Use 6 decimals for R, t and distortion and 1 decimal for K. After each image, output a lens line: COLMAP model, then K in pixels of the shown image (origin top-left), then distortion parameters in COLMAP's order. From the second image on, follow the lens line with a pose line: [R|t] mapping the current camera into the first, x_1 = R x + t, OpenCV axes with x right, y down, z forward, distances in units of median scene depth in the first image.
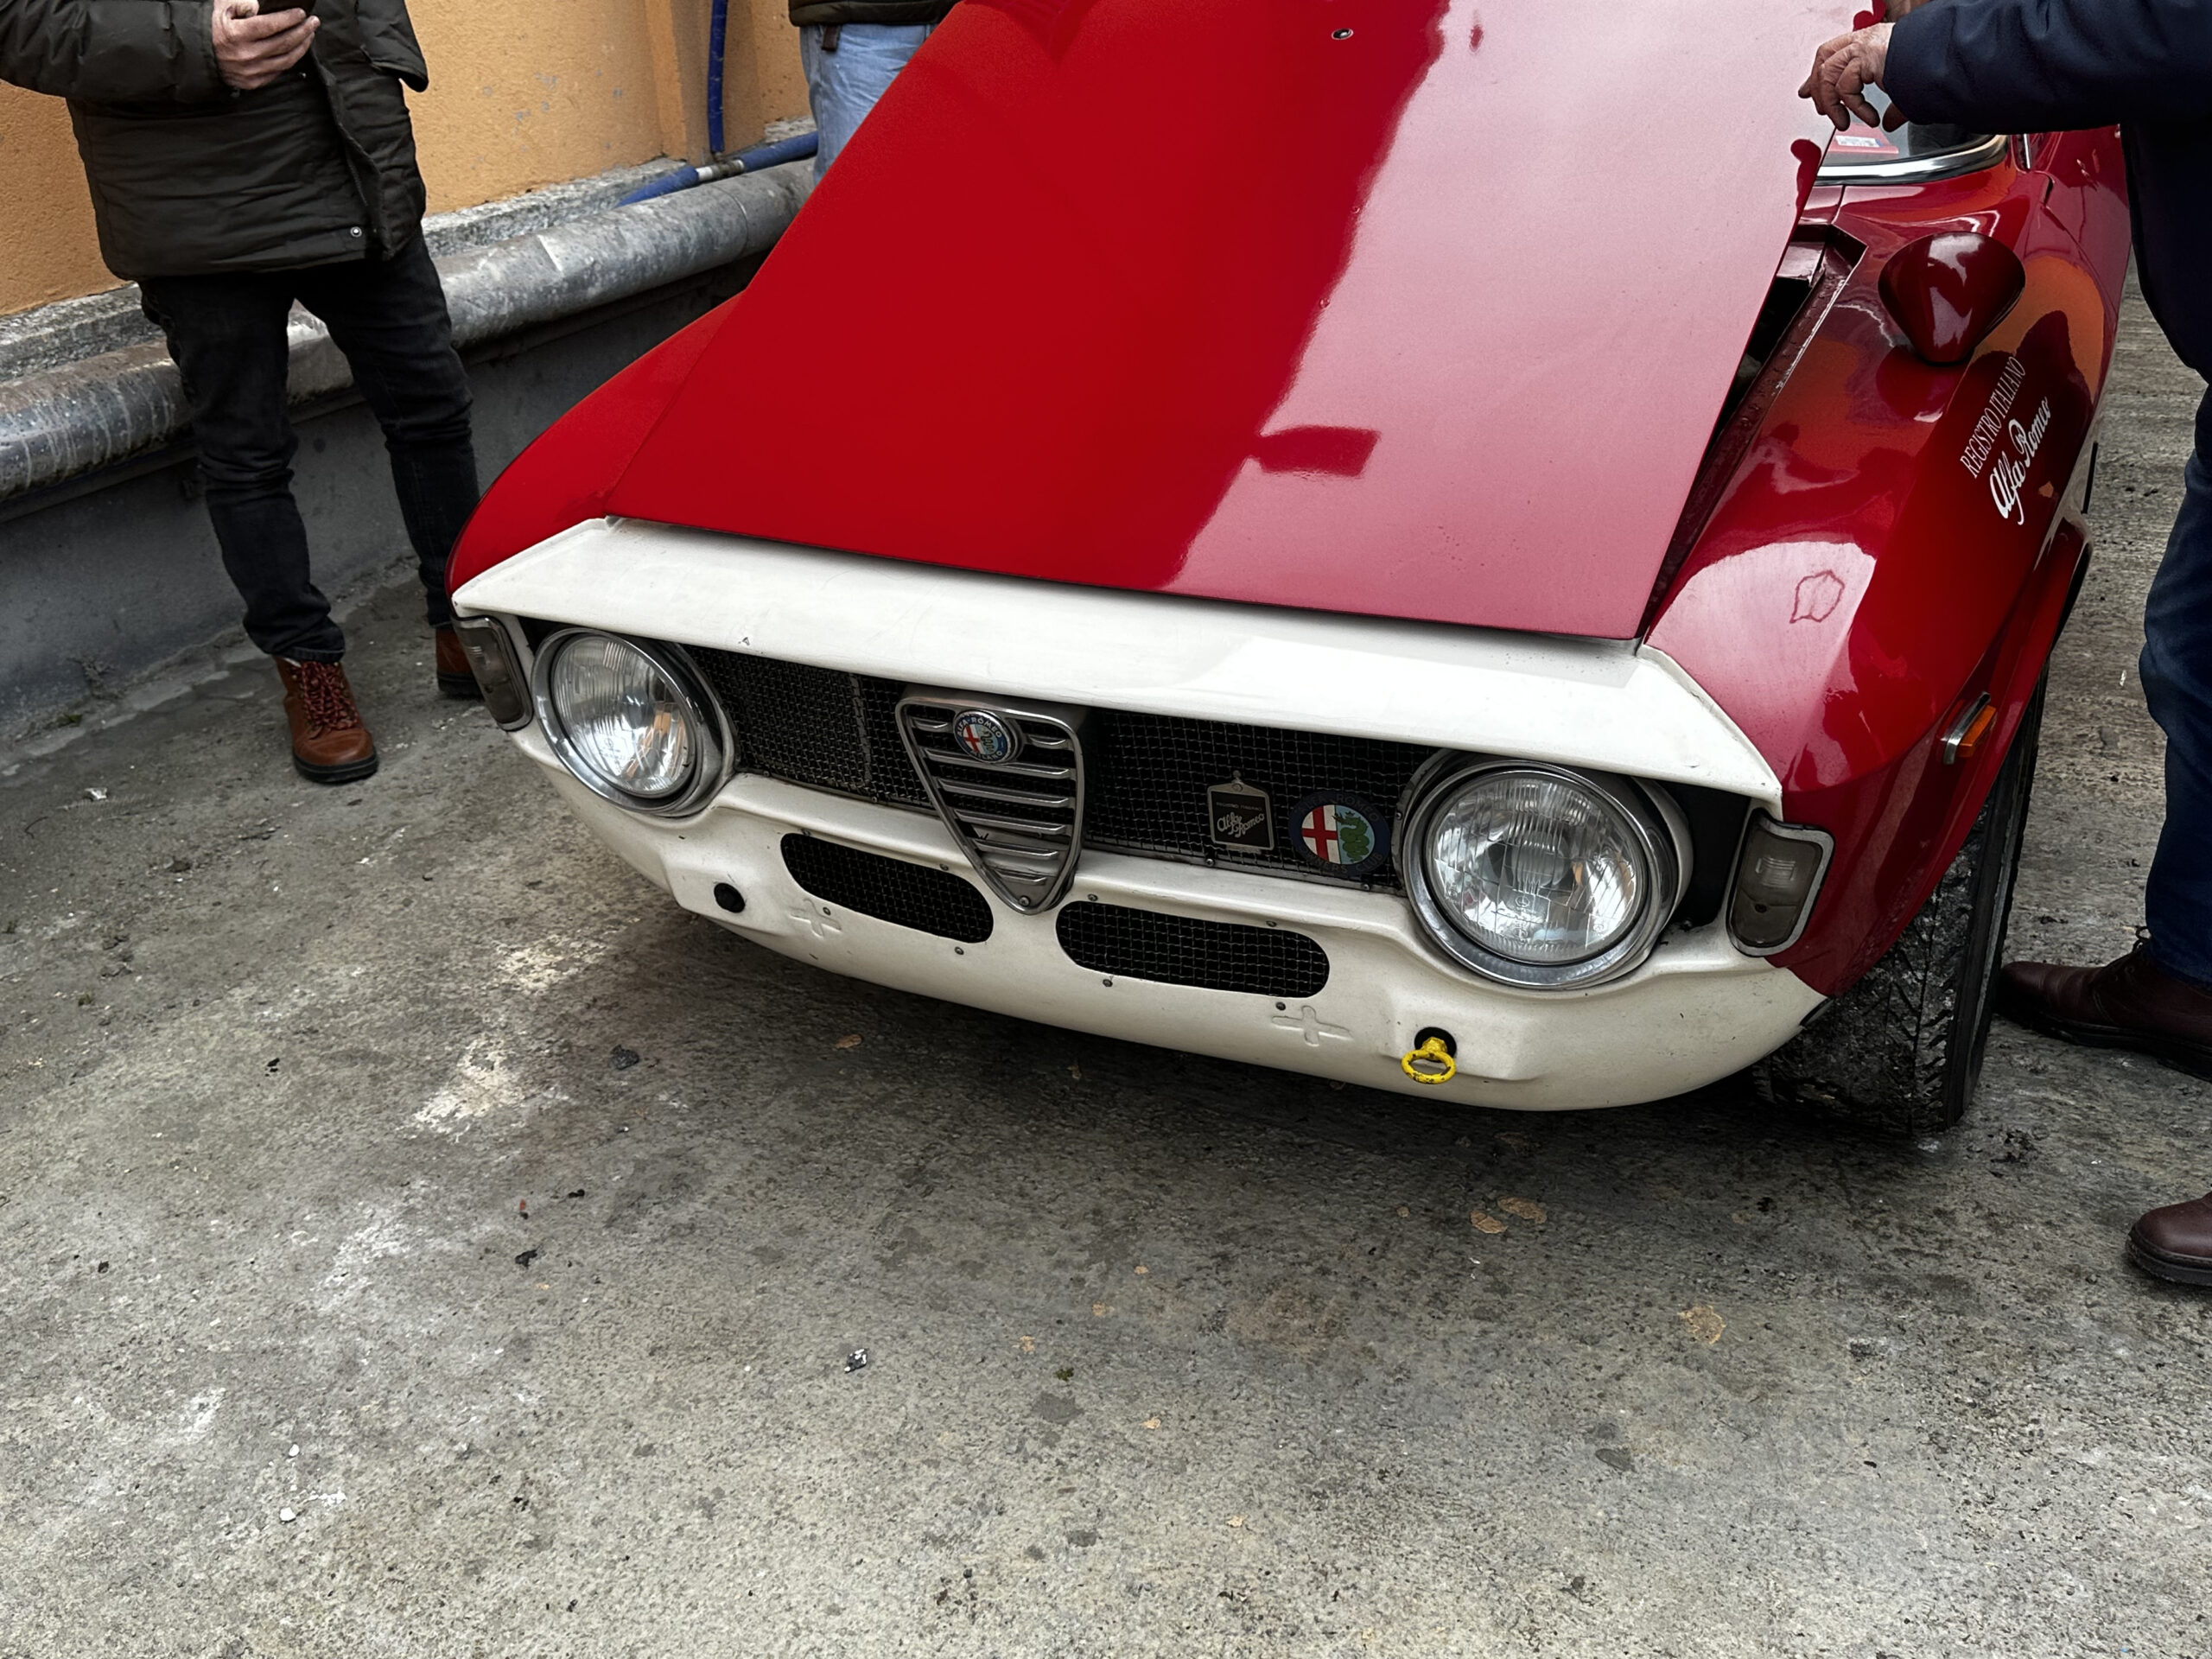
lens RADIAL K [[2056.3, 0, 1106.0], [0, 2056.3, 831.1], [0, 0, 1]] dist [0.005824, 0.000000]
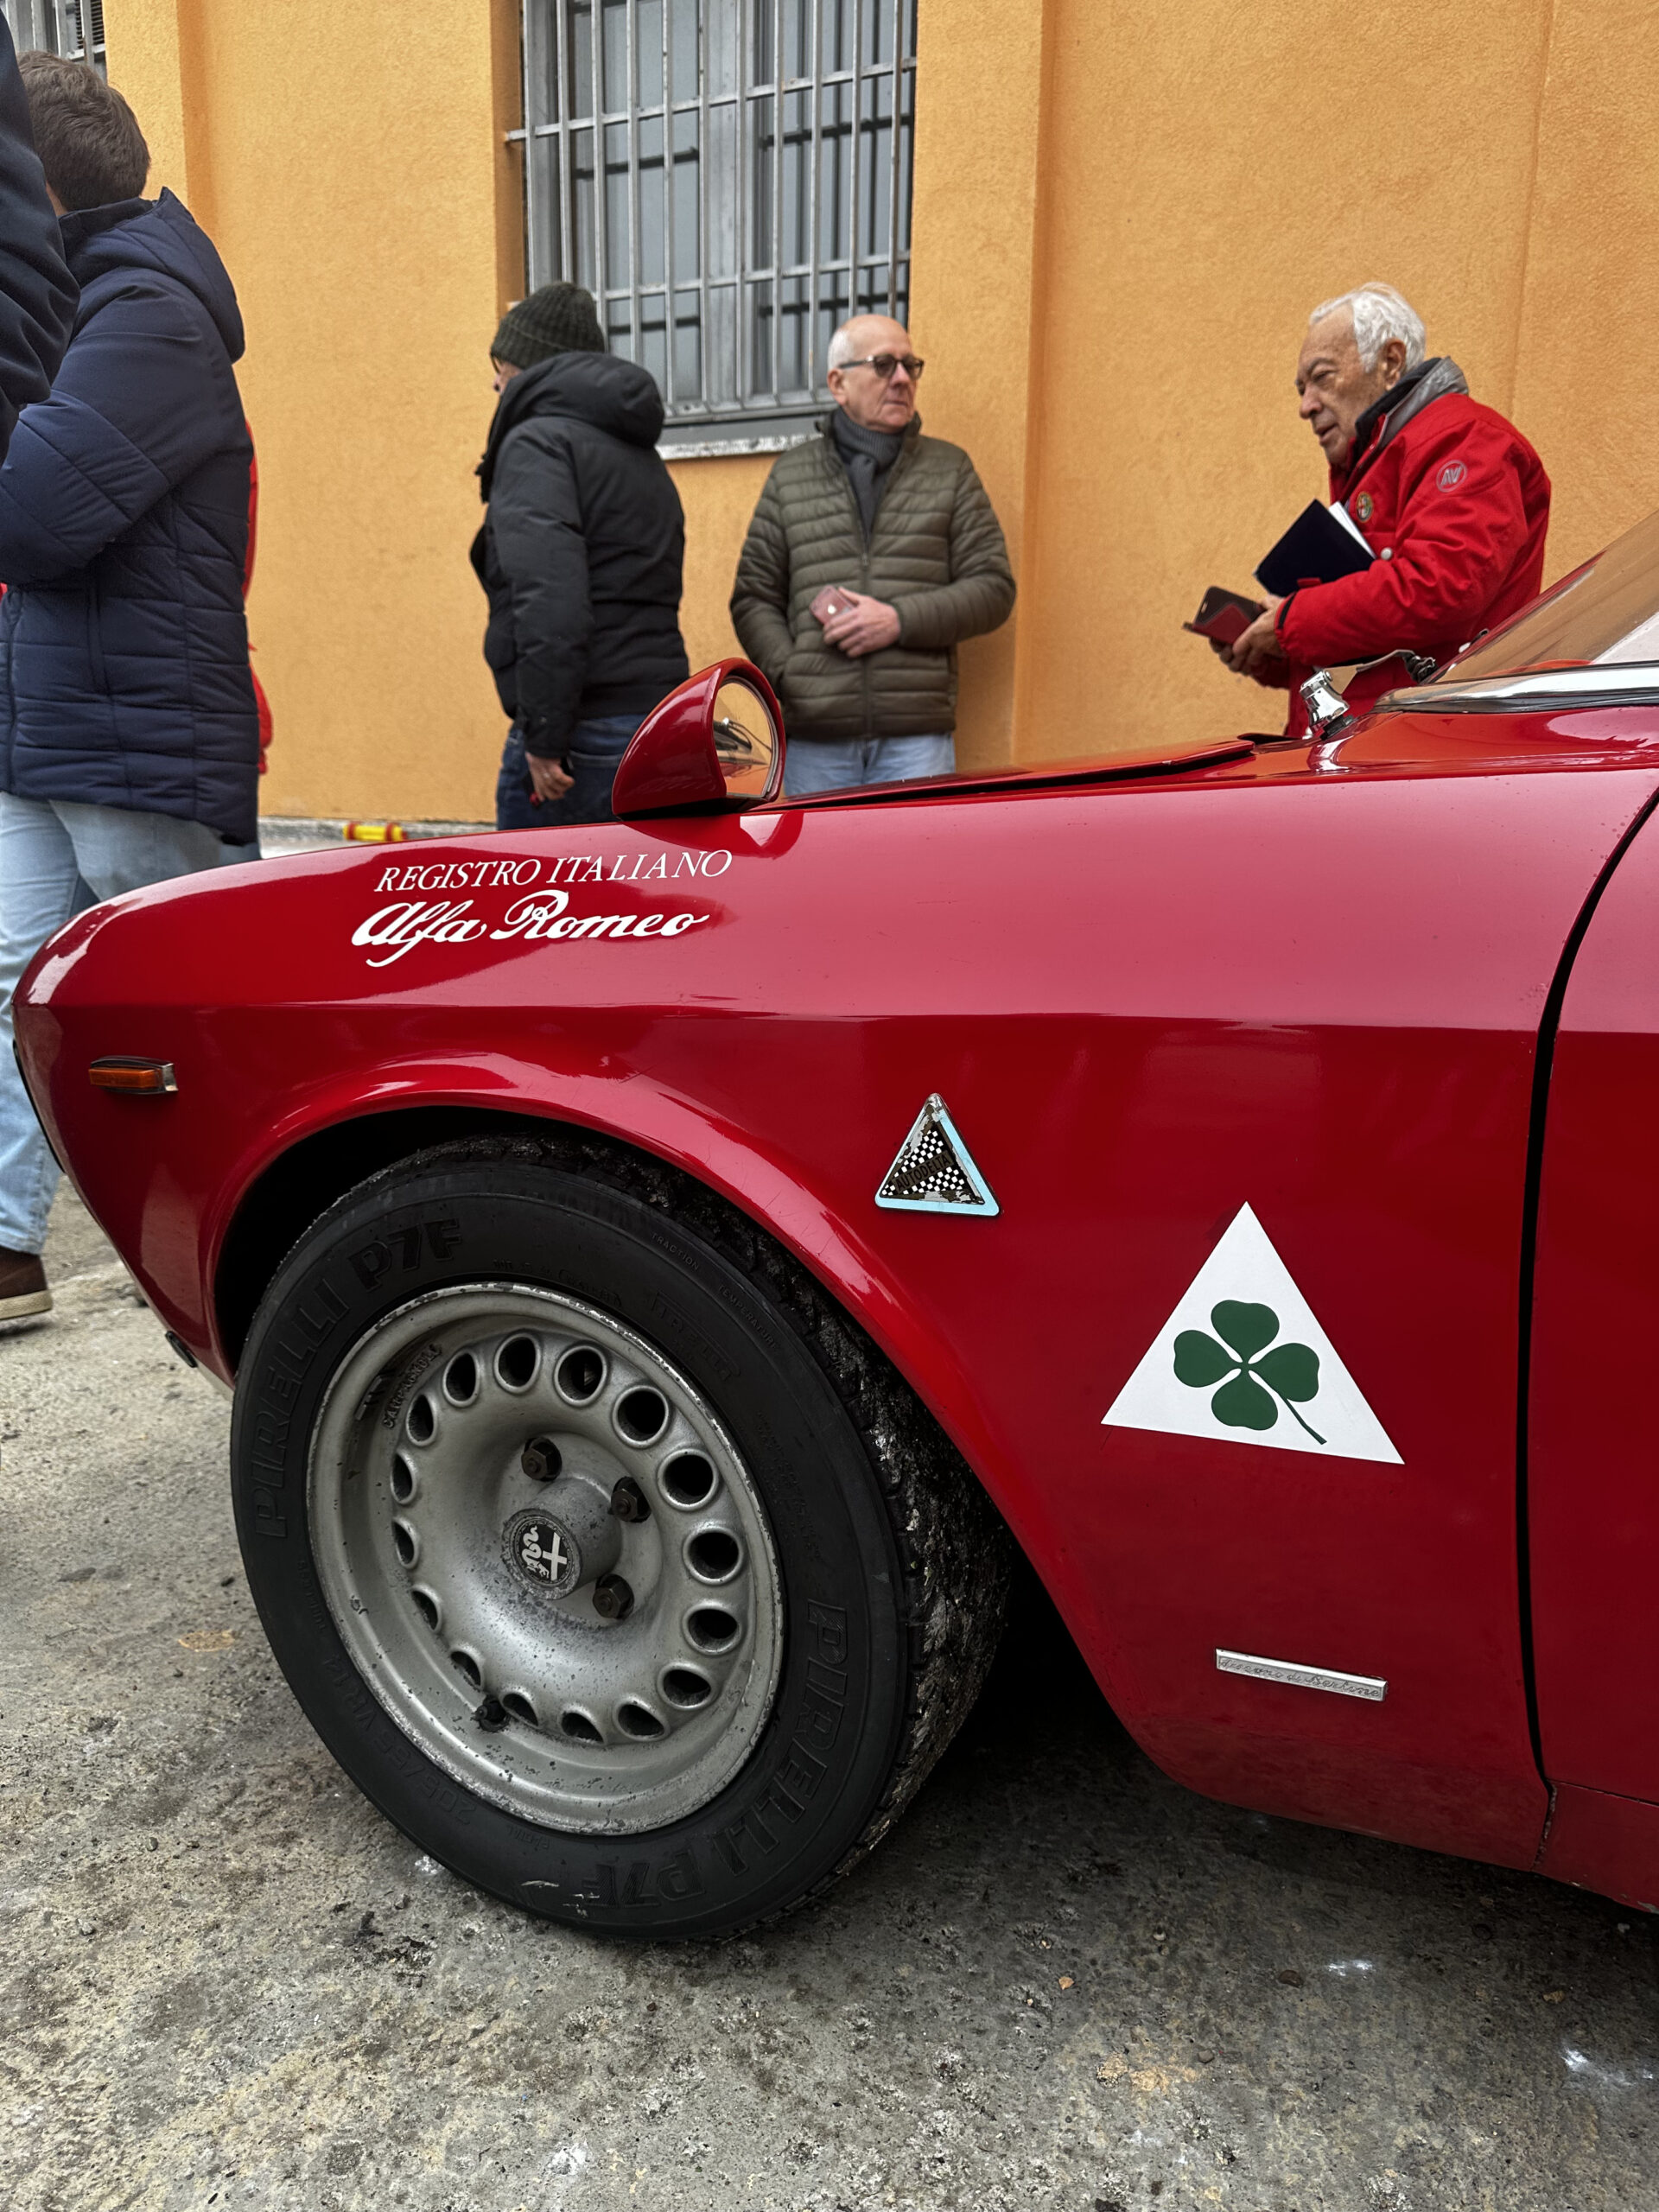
lens RADIAL K [[1556.4, 0, 830.1], [0, 1556.4, 1103.8], [0, 0, 1]] dist [0.003426, 0.000169]
pose [[0.037426, 0.249235, -0.967720, 0.985947], [-0.468156, 0.859926, 0.203367, -0.290981], [0.882853, 0.445432, 0.148865, 1.042765]]
